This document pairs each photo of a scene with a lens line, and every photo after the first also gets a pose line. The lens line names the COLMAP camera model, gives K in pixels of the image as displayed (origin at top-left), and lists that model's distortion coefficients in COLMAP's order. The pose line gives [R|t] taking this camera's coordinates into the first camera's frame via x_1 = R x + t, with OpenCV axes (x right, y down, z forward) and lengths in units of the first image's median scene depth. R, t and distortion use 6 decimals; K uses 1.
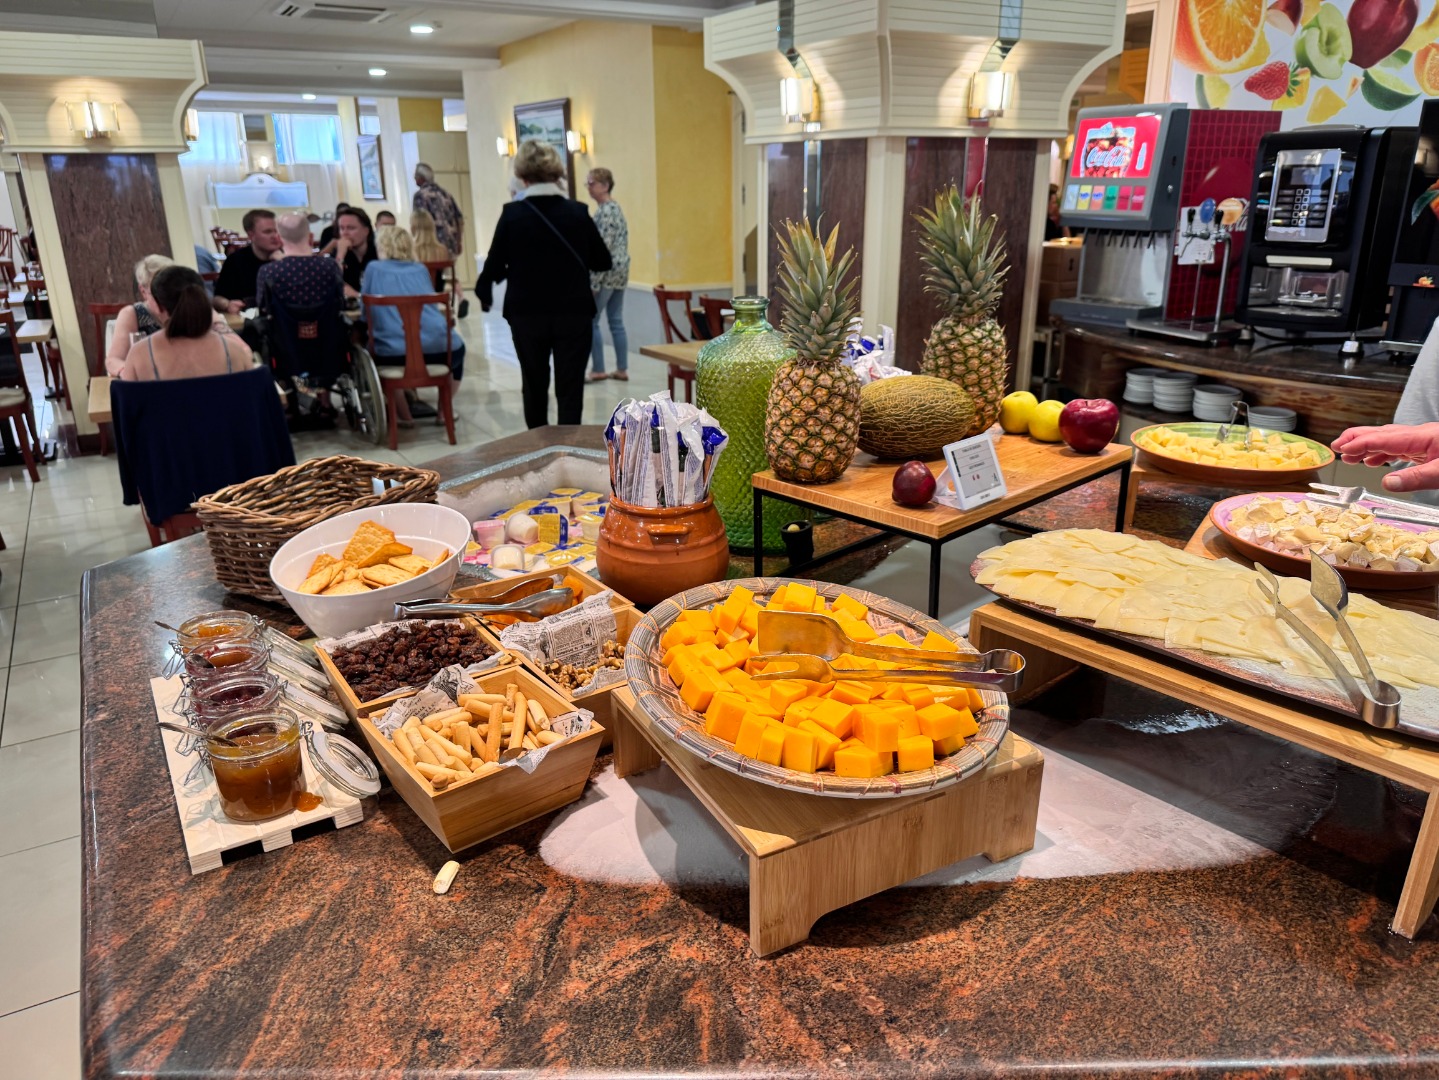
lens RADIAL K [[1006.2, 0, 719.5], [0, 1006.2, 538.7], [0, 0, 1]] dist [0.014526, -0.018505]
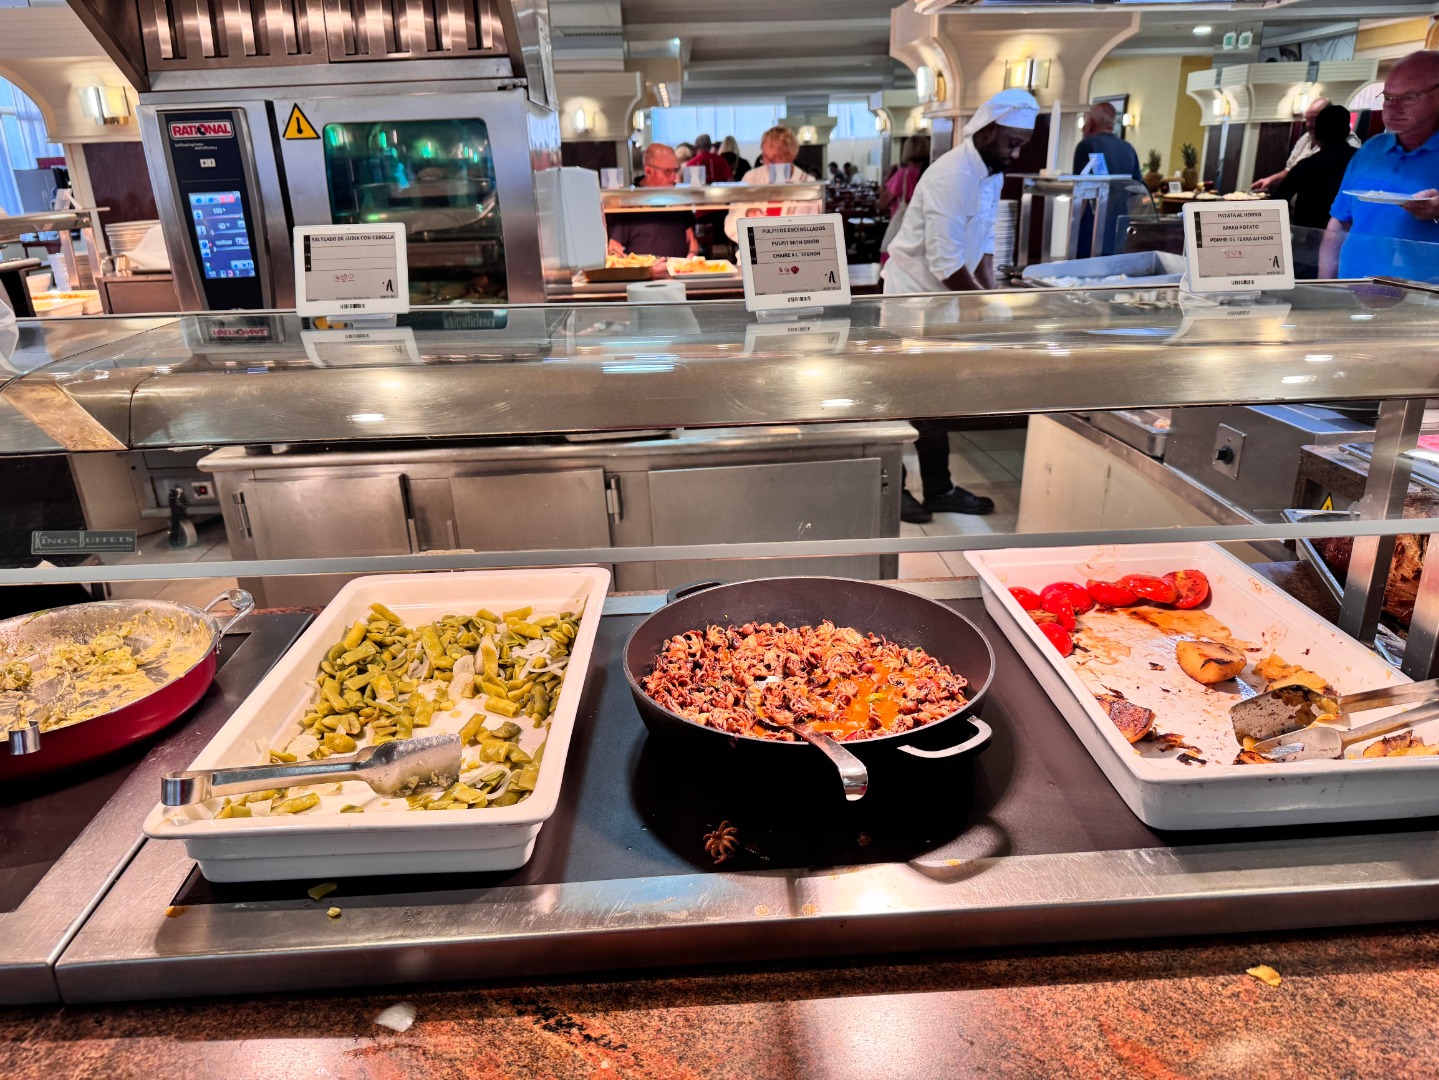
lens RADIAL K [[1006.2, 0, 724.6], [0, 1006.2, 555.1], [0, 0, 1]] dist [0.014526, -0.018505]
pose [[0.881598, 0.160615, -0.443832, 0.279203], [-0.141976, 0.987012, 0.075171, 0.640280], [0.450141, -0.003257, 0.892951, -1.777276]]
